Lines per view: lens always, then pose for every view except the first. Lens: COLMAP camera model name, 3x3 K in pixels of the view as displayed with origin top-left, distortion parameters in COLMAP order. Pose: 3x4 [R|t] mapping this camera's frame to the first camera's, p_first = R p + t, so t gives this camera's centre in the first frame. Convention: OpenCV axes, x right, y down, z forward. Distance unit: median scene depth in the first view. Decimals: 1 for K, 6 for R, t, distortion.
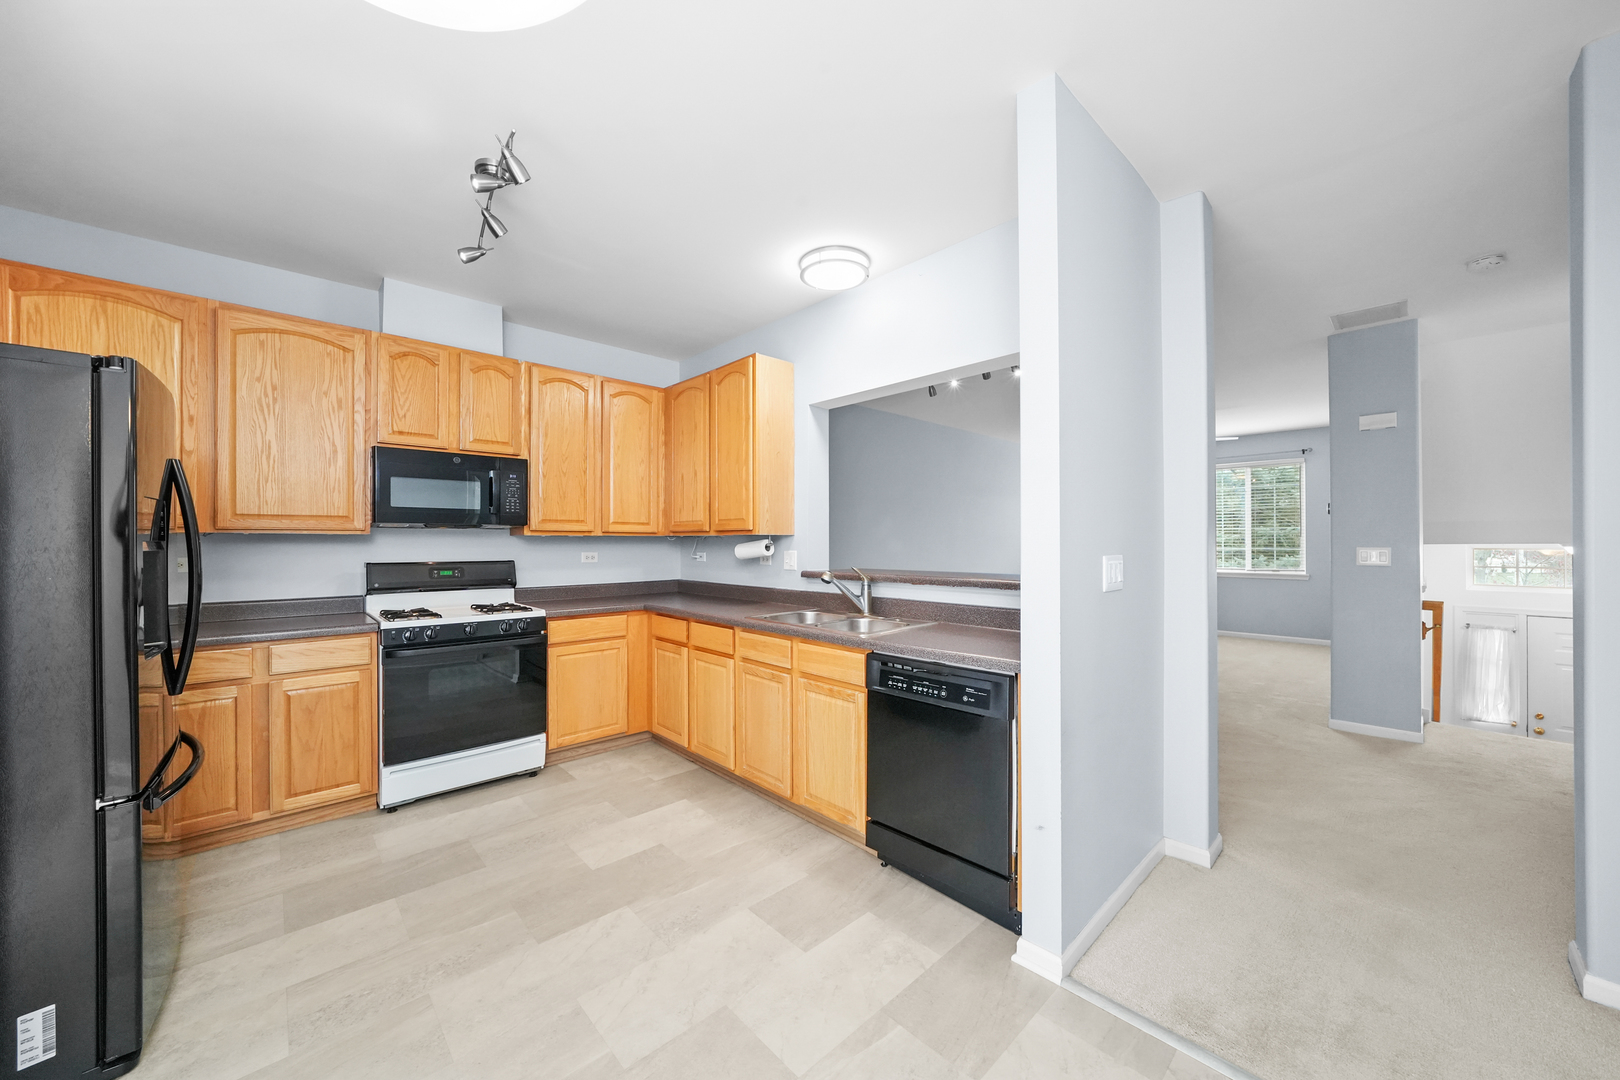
lens RADIAL K [[573.2, 0, 810.0], [0, 573.2, 540.0], [0, 0, 1]] dist [-0.016408, 0.000093]
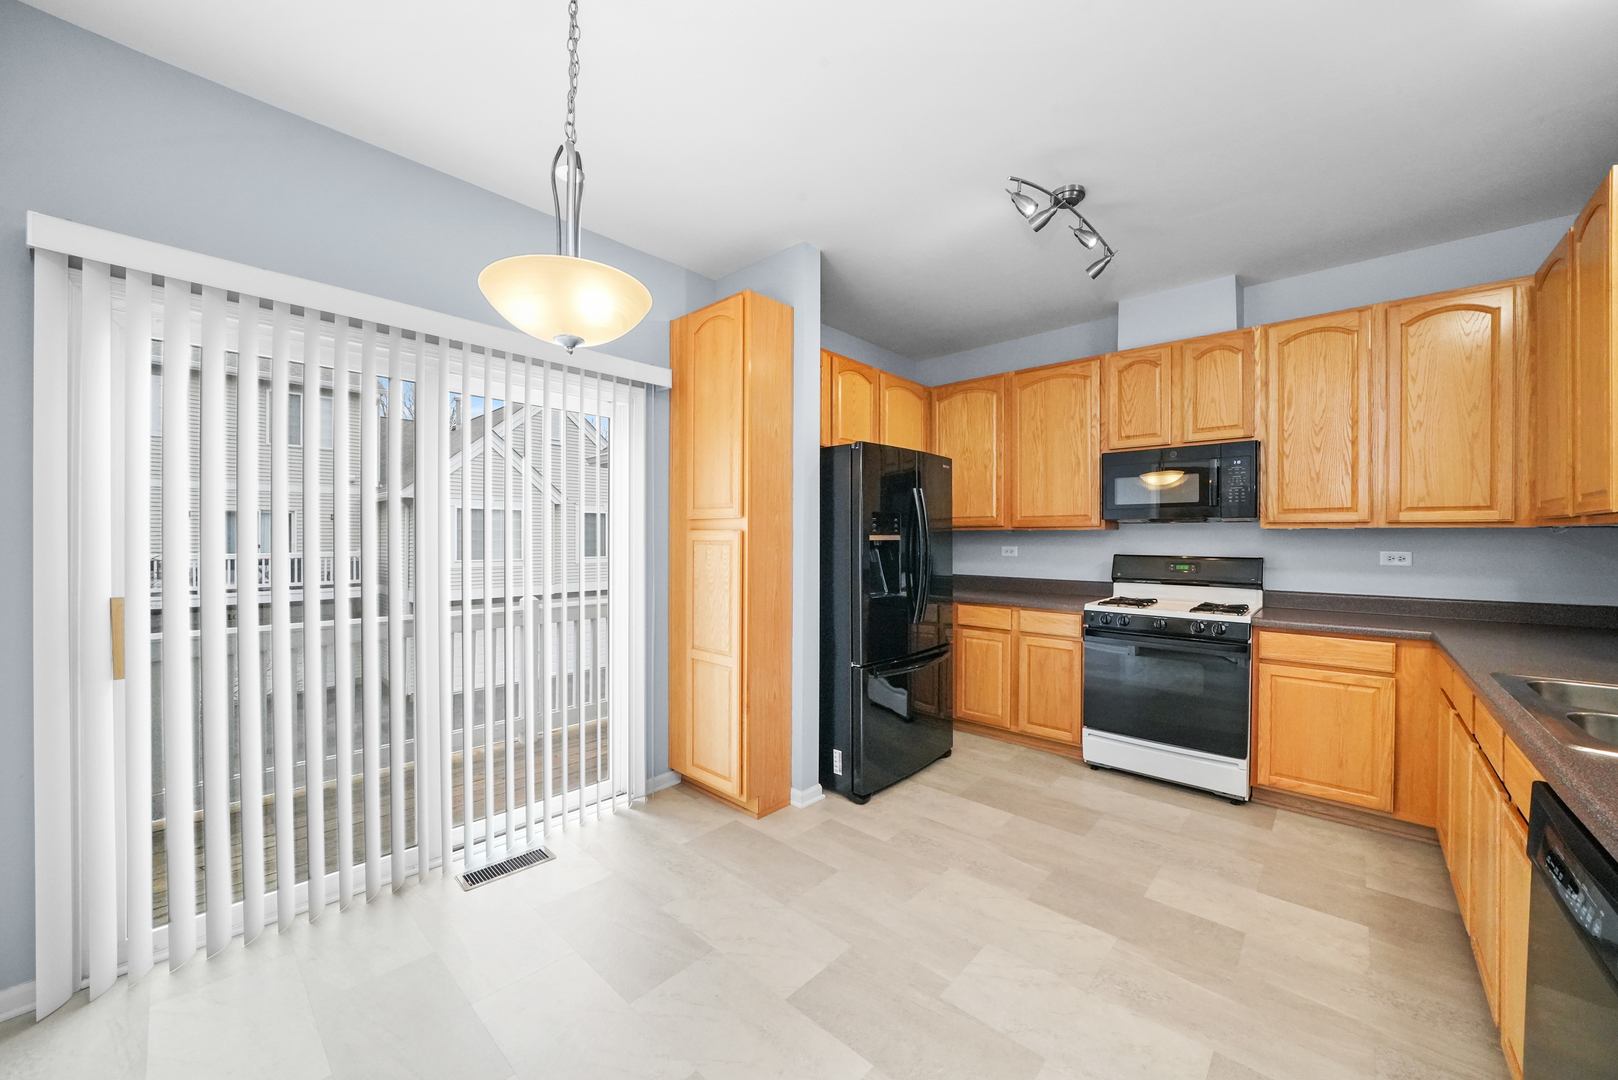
lens RADIAL K [[596.3, 0, 809.0], [0, 596.3, 540.0], [0, 0, 1]] dist [-0.021789, -0.000026]
pose [[0.077164, 0.006150, -0.996999, 0.382941], [0.000700, 0.999980, 0.006222, 0.003096], [0.997018, -0.001179, 0.077158, 0.297481]]
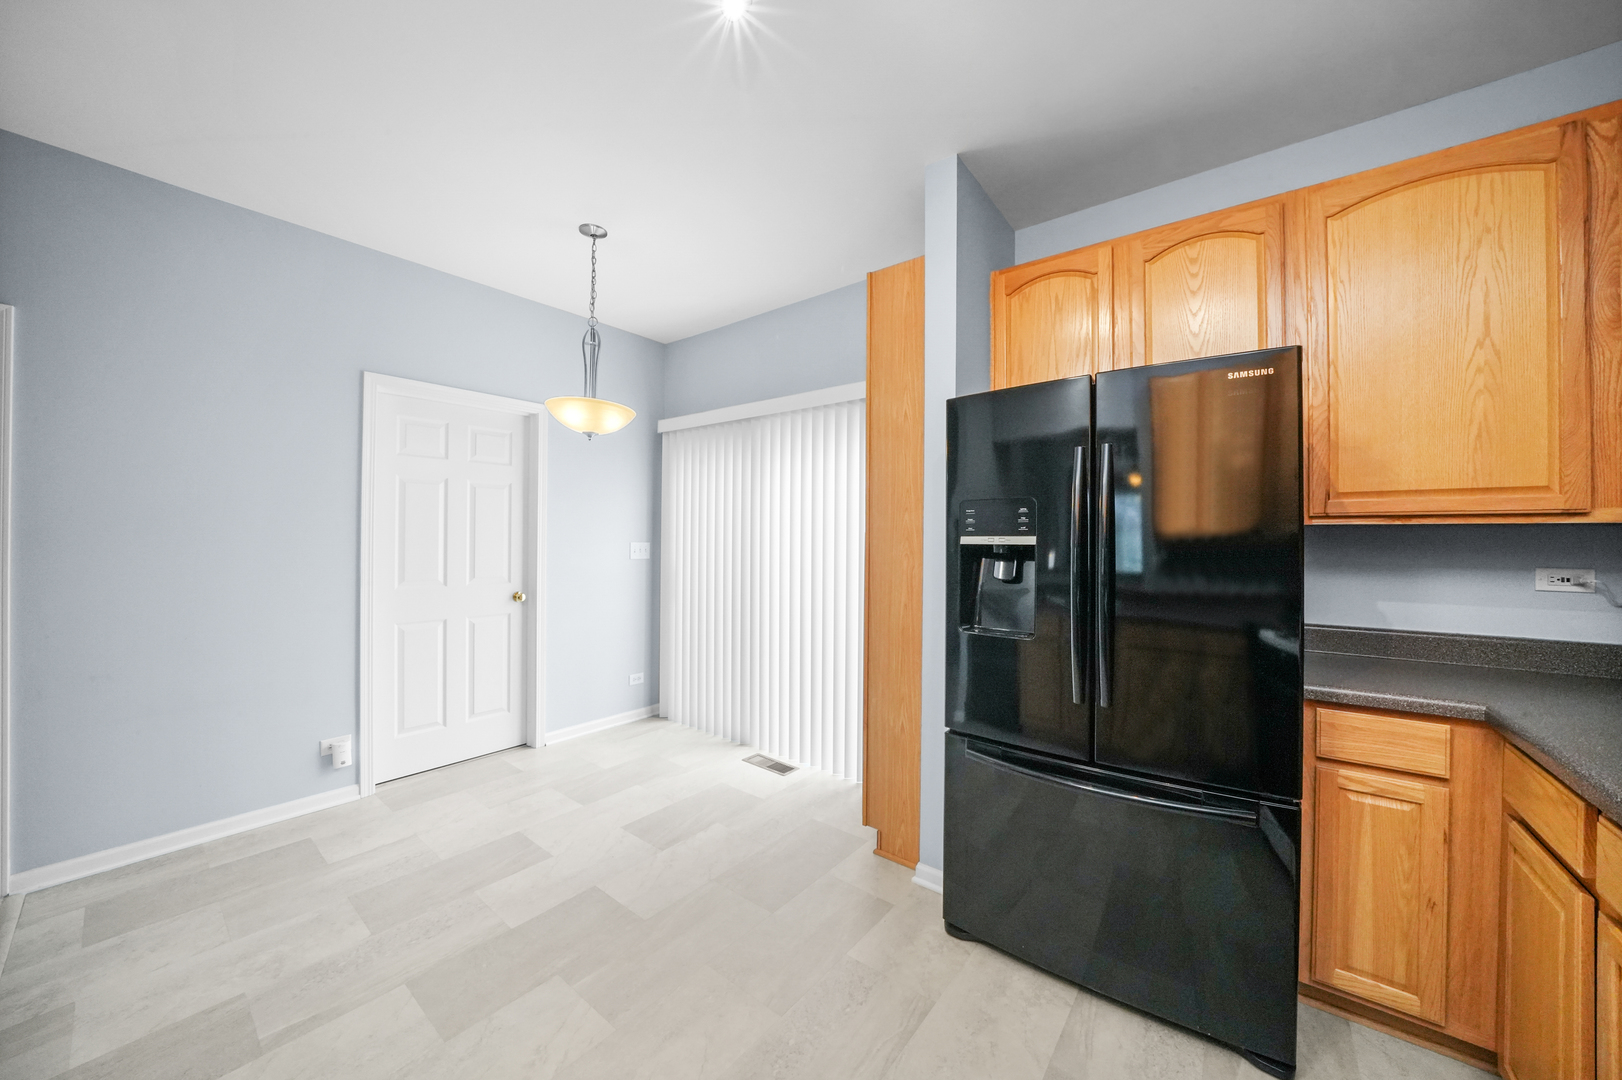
lens RADIAL K [[572.2, 0, 806.3], [0, 572.2, 535.8], [0, 0, 1]] dist [-0.013219, -0.000032]
pose [[-0.990064, -0.007507, -0.140419, -0.310889], [-0.006291, 0.999939, -0.009102, 0.007440], [0.140479, -0.008128, -0.990050, 1.044805]]
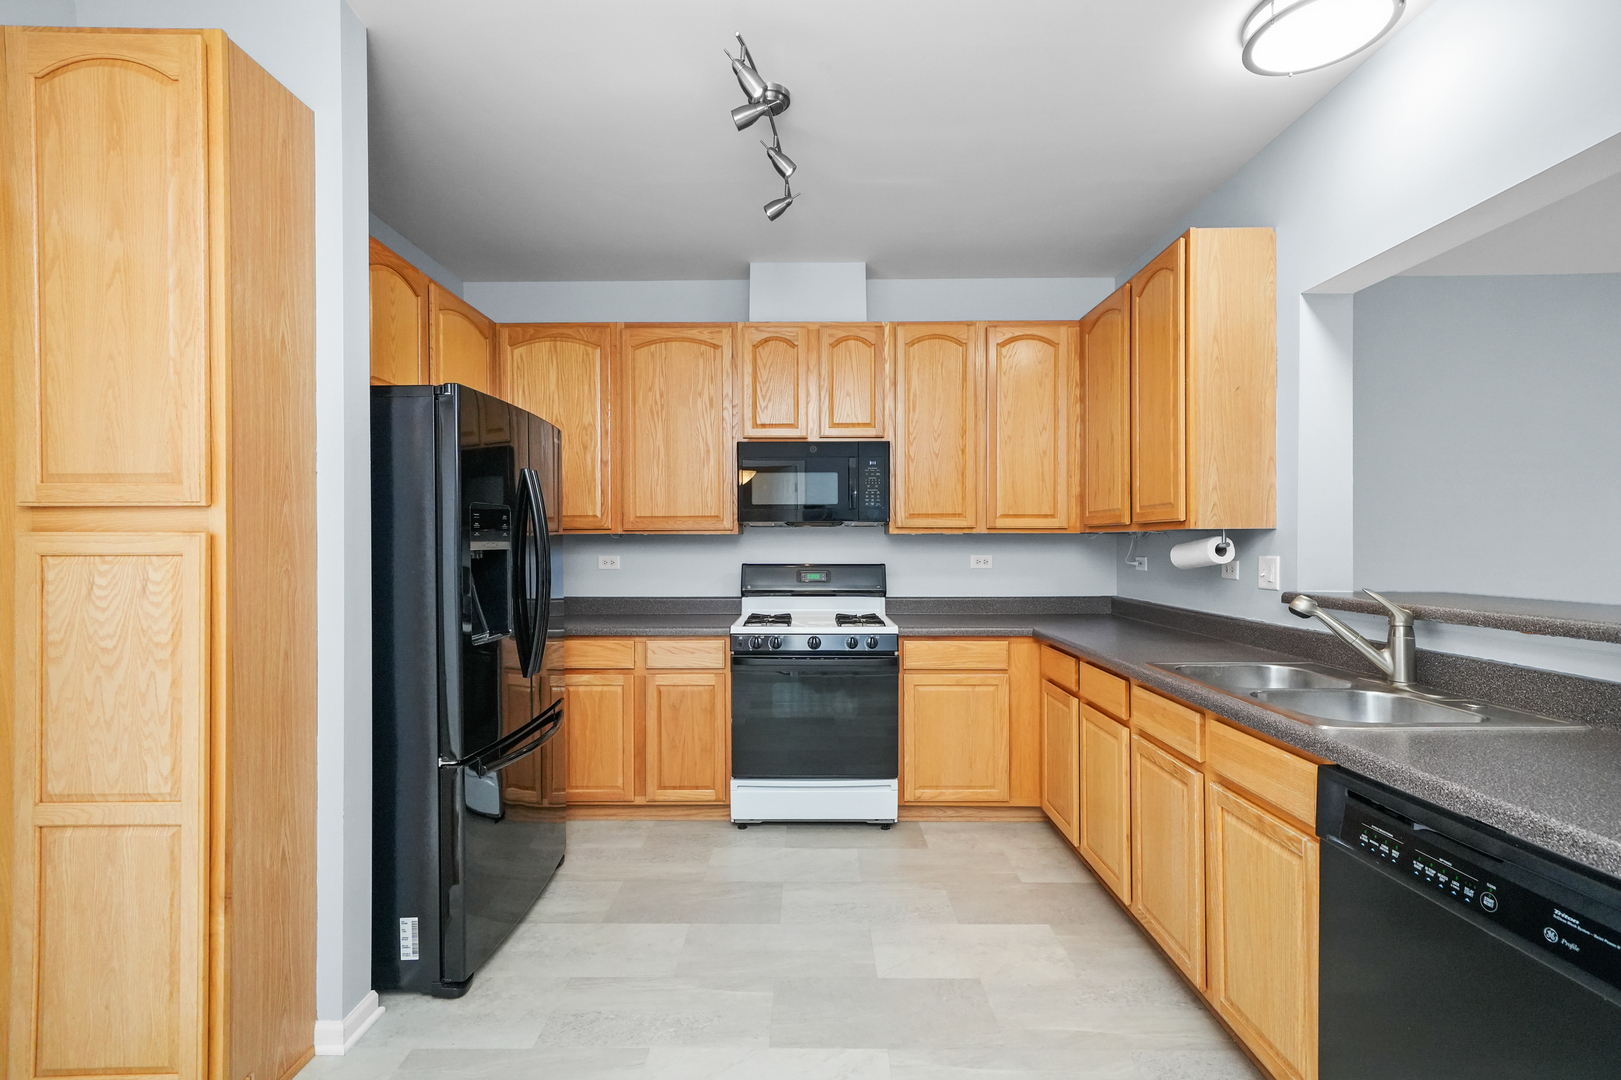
lens RADIAL K [[725.9, 0, 810.4], [0, 725.9, 545.7], [0, 0, 1]] dist [0.004718, 0.000662]
pose [[0.726812, 0.001321, -0.686835, 0.159576], [0.003924, 0.999974, 0.006076, 0.002511], [0.686826, -0.007112, 0.726788, 0.184366]]
